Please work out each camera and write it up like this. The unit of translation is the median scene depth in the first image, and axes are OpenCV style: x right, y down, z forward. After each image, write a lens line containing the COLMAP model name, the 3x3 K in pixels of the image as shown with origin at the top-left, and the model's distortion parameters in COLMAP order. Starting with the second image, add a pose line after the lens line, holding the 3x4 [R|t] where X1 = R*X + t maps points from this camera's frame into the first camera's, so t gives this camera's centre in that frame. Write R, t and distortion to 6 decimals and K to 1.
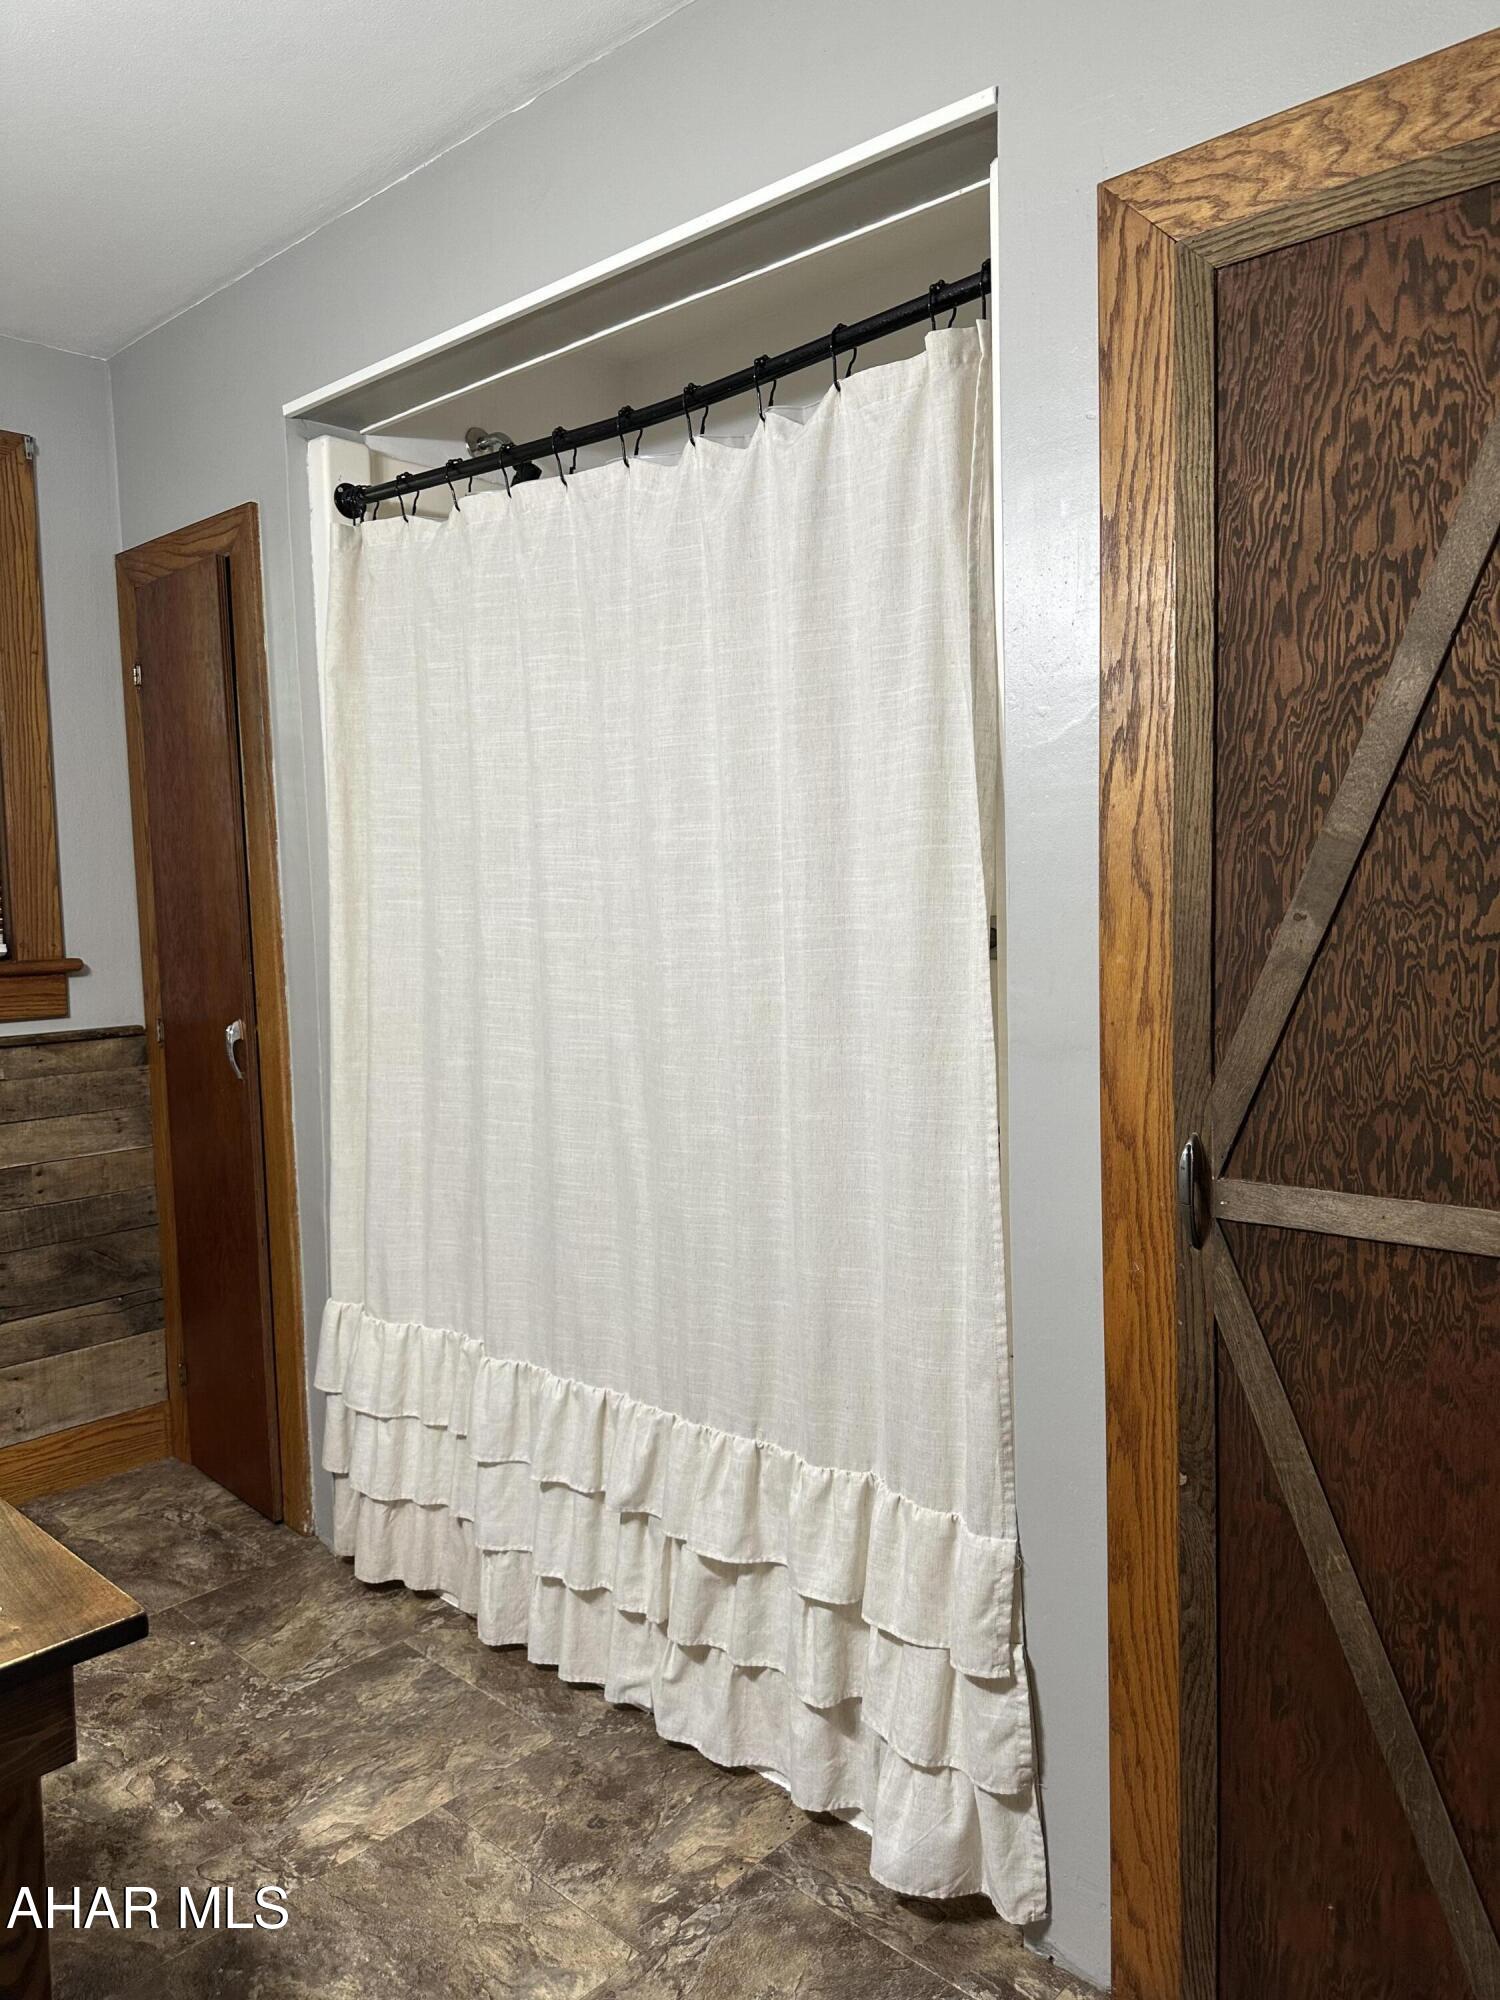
lens RADIAL K [[1414.4, 0, 750.3], [0, 1414.4, 996.0], [0, 0, 1]] dist [0.007180, -0.014371]
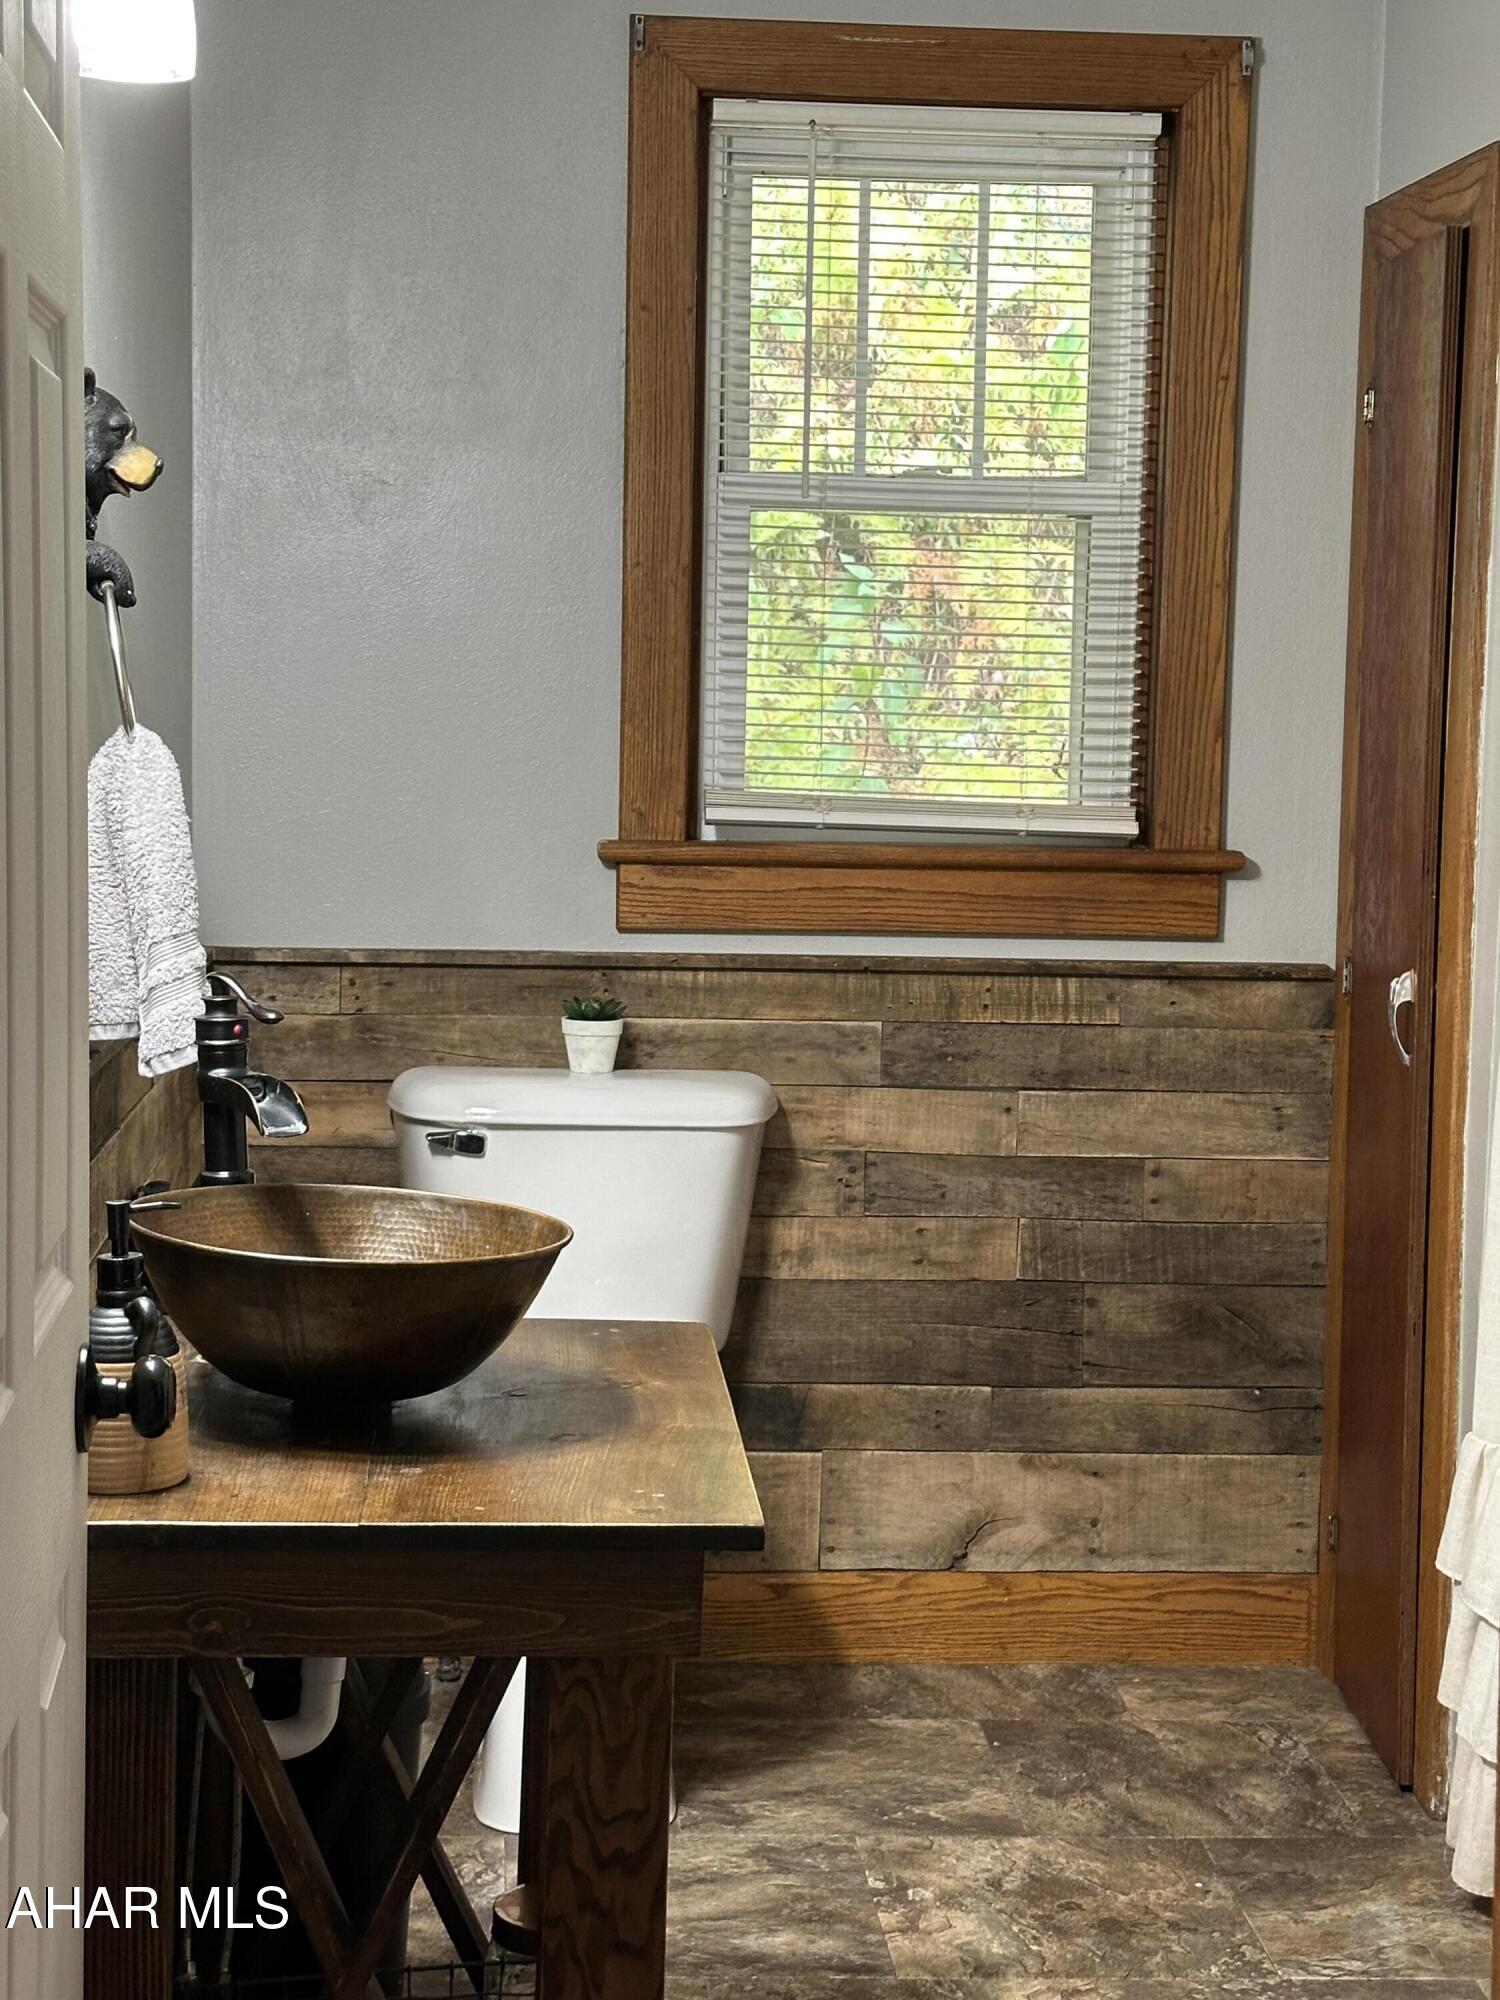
lens RADIAL K [[3377.5, 0, 750.6], [0, 3377.5, 999.6], [0, 0, 1]] dist [0.127532, 0.000000]
pose [[0.727772, 0.106580, -0.677487, 0.417338], [-0.092394, 0.994082, 0.057134, -0.027331], [0.679567, 0.021015, 0.733312, -0.282319]]
